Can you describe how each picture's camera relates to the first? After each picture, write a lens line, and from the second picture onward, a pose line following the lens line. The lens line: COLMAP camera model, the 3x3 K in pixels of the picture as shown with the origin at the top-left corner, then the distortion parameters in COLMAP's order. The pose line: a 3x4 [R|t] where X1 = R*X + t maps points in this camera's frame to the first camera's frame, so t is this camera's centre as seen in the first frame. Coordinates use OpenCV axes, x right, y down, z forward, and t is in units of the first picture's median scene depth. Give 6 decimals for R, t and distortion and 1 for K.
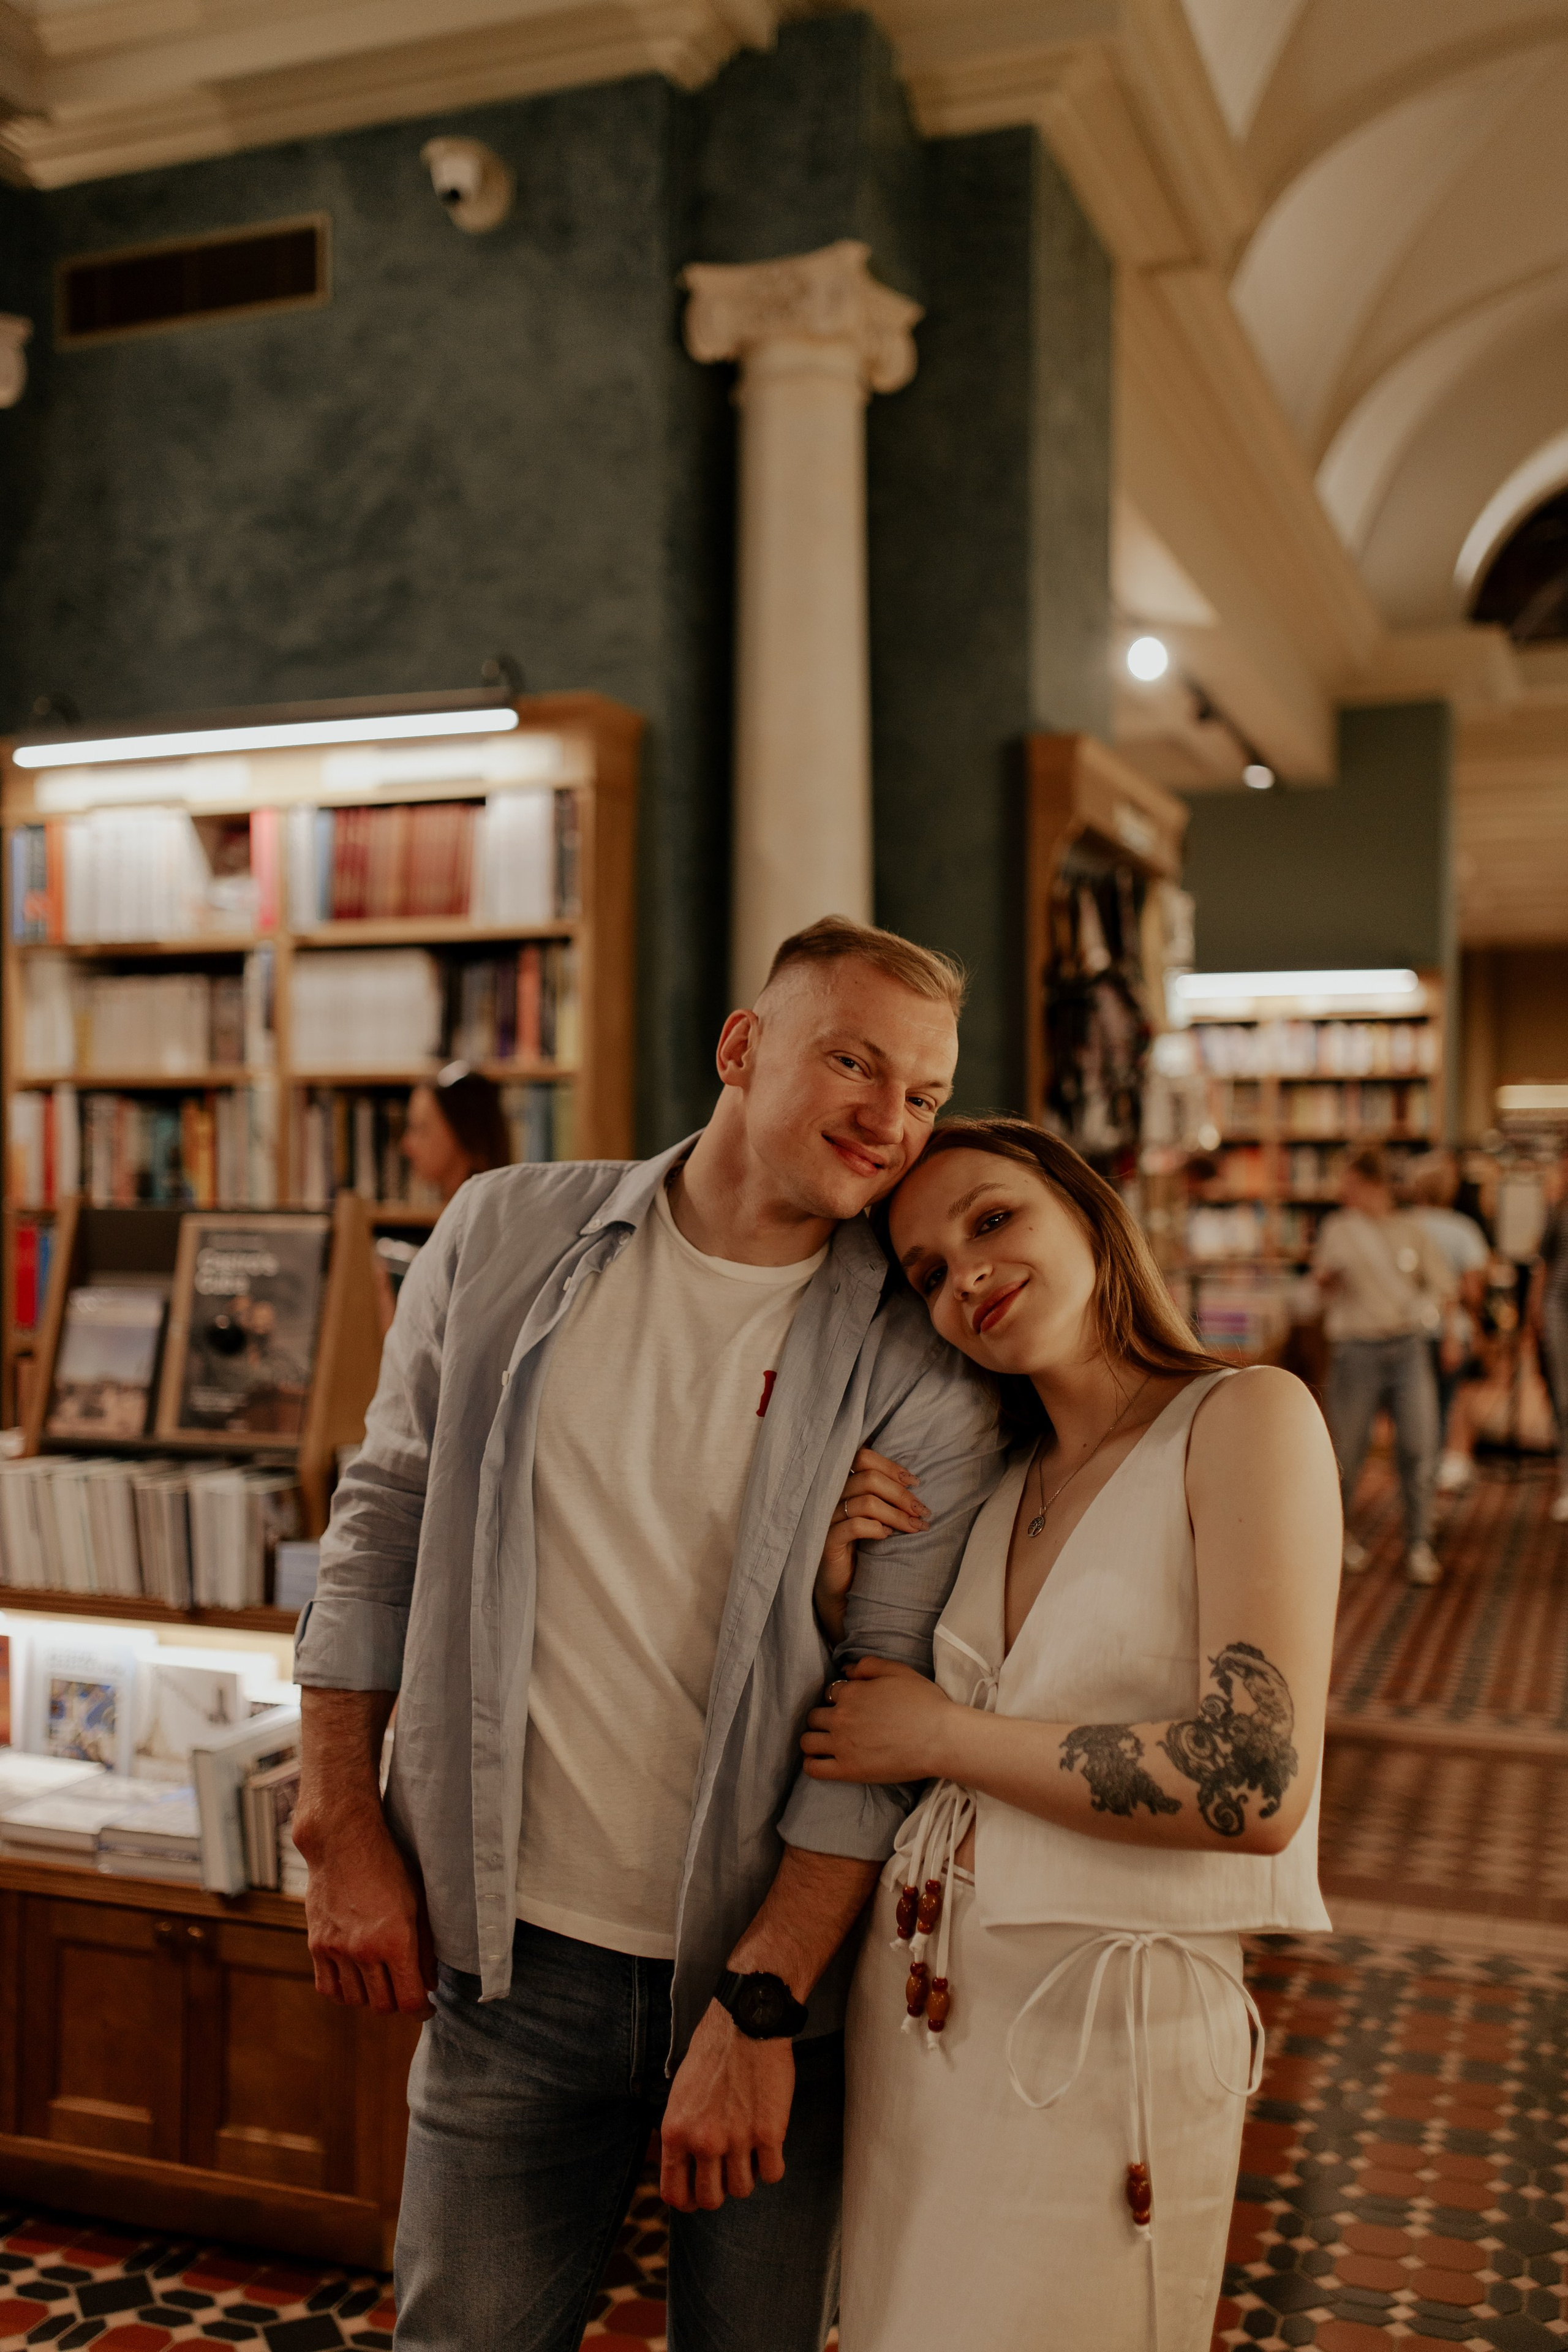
lens RADIAL K [[2323.5, 0, 766.0], [0, 2323.5, 1172.7], [0, 0, 1]] dist [-0.014361, 0.105600]
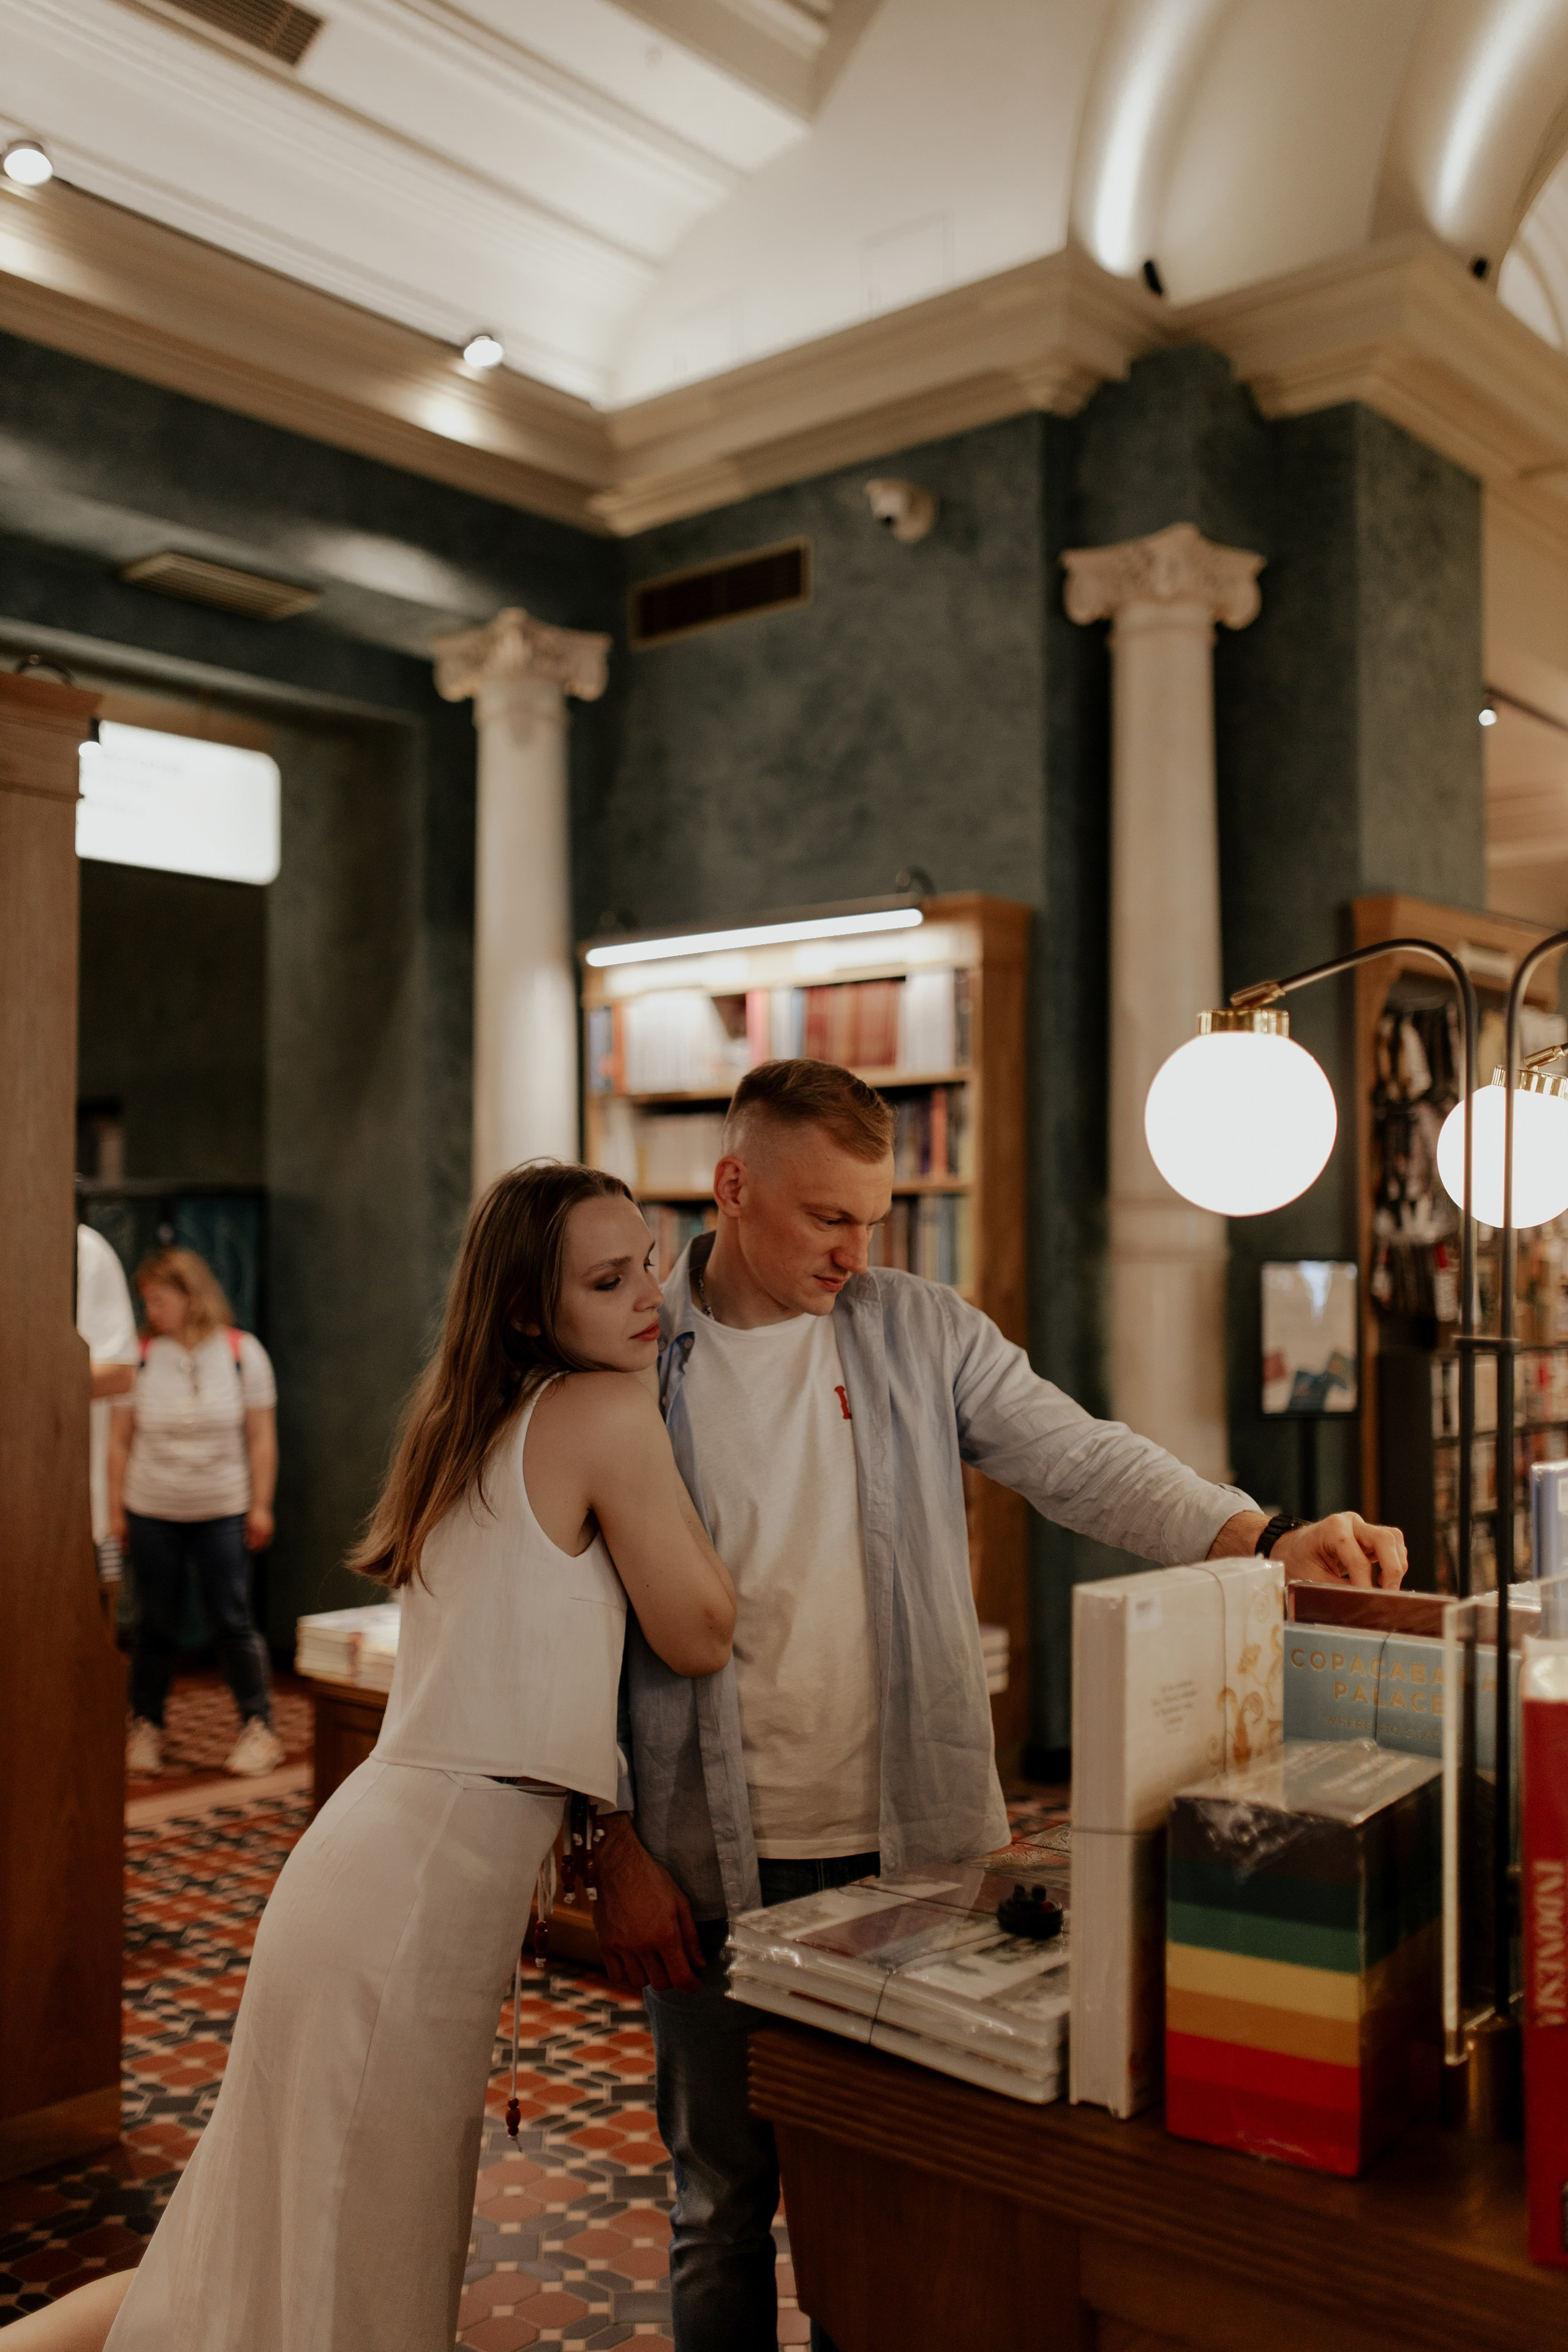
lens RADIAL K [[2323.5, 0, 766.0], [0, 2323.5, 1172.7], [0, 0, 1]] dist [-0.014361, 0.105600]
pose [[0.937921, -0.016146, -0.346473, 0.247524], [0.004919, 0.999435, -0.033257, -0.007436], [0.346814, 0.029488, 0.937470, -0.241962]]
